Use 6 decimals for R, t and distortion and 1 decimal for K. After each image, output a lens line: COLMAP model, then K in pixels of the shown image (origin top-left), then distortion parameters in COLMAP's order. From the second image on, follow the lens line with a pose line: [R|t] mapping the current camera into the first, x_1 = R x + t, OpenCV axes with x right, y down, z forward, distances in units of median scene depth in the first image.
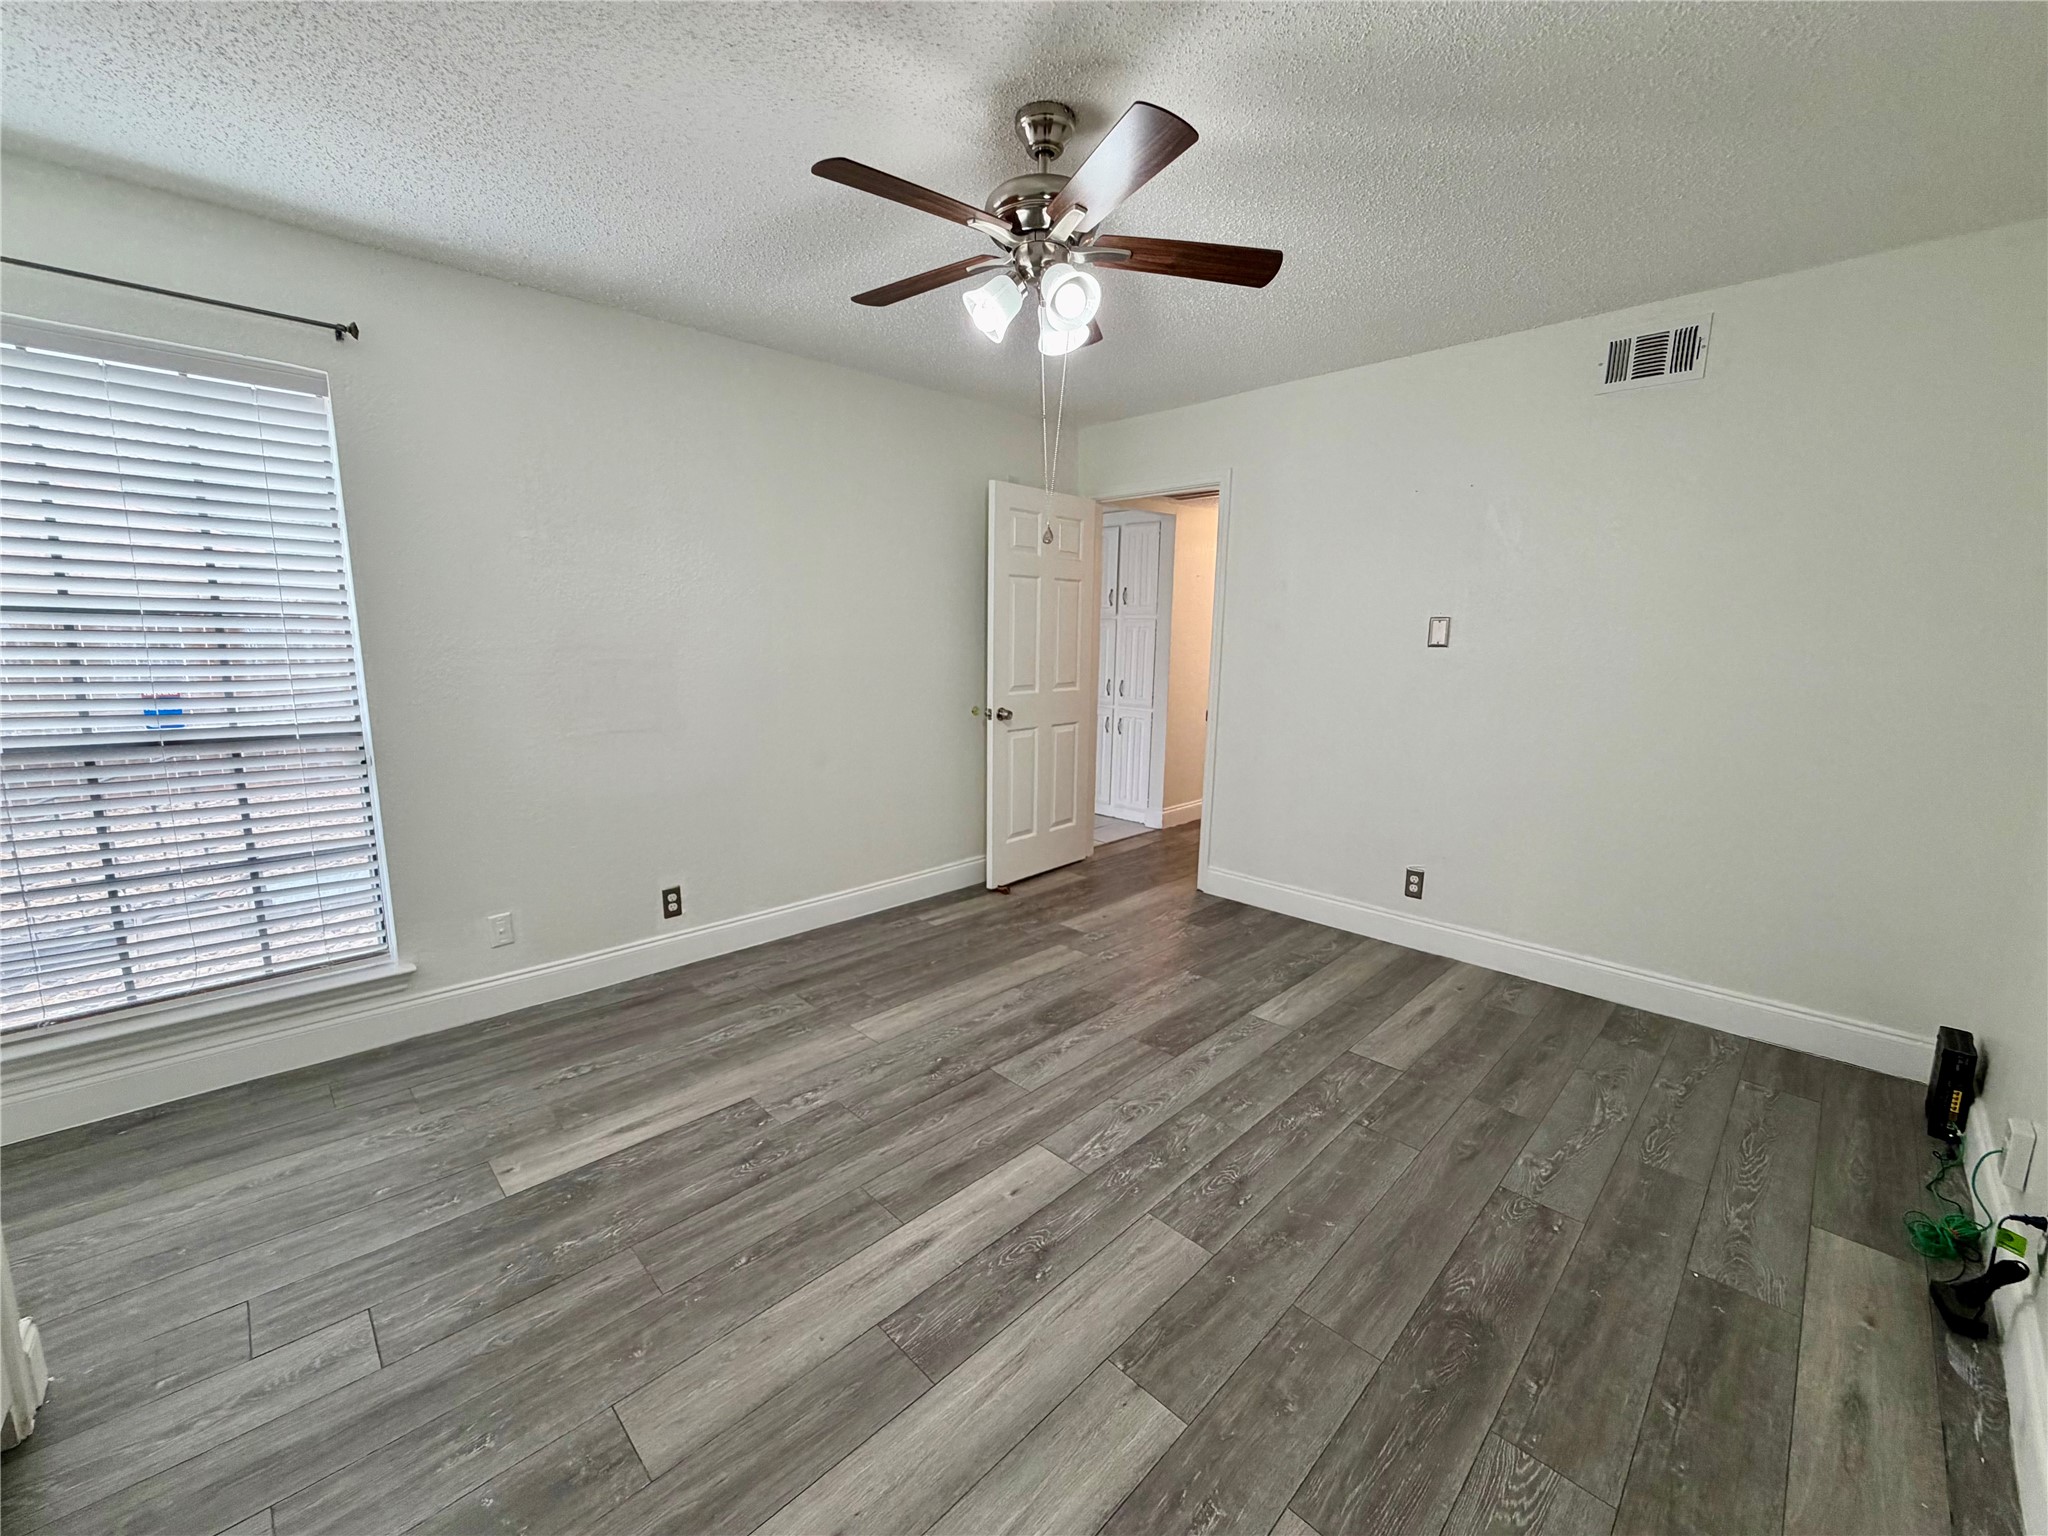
lens RADIAL K [[817.0, 0, 1021.0], [0, 817.0, 765.0], [0, 0, 1]] dist [0.000451, 0.000280]
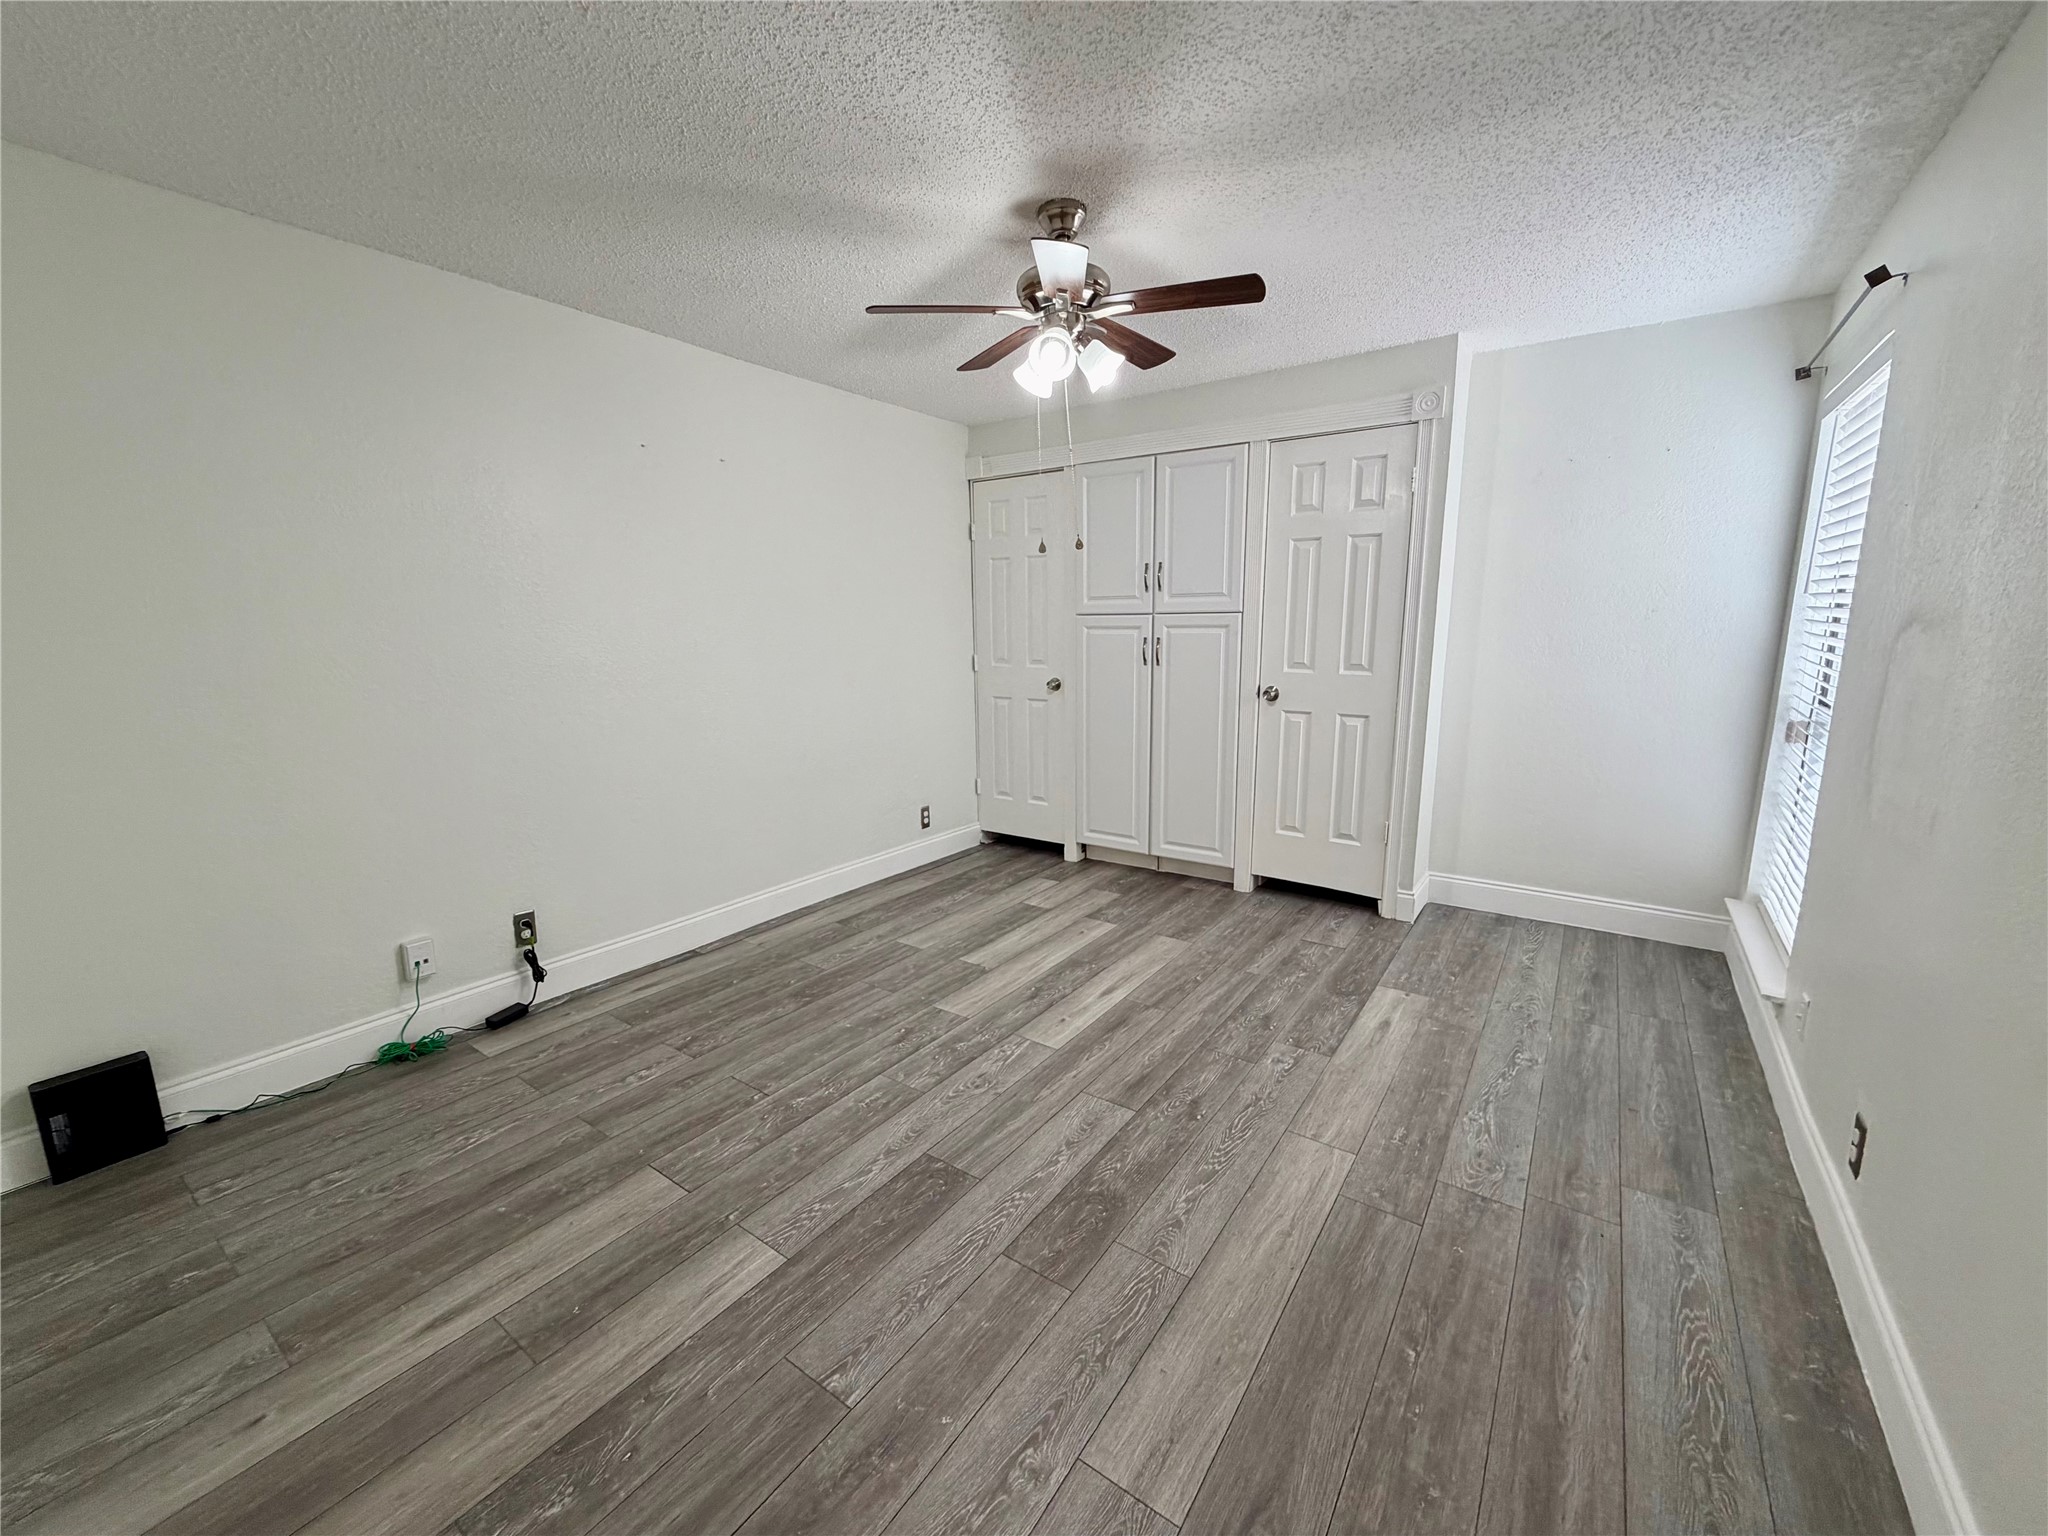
lens RADIAL K [[817.0, 0, 1023.0], [0, 817.0, 775.3], [0, 0, 1]] dist [0.000451, 0.000280]
pose [[-0.984117, 0.034412, -0.174156, 0.253298], [-0.027353, 0.939922, 0.340292, -0.307297], [0.175403, 0.339651, -0.924051, 1.861991]]
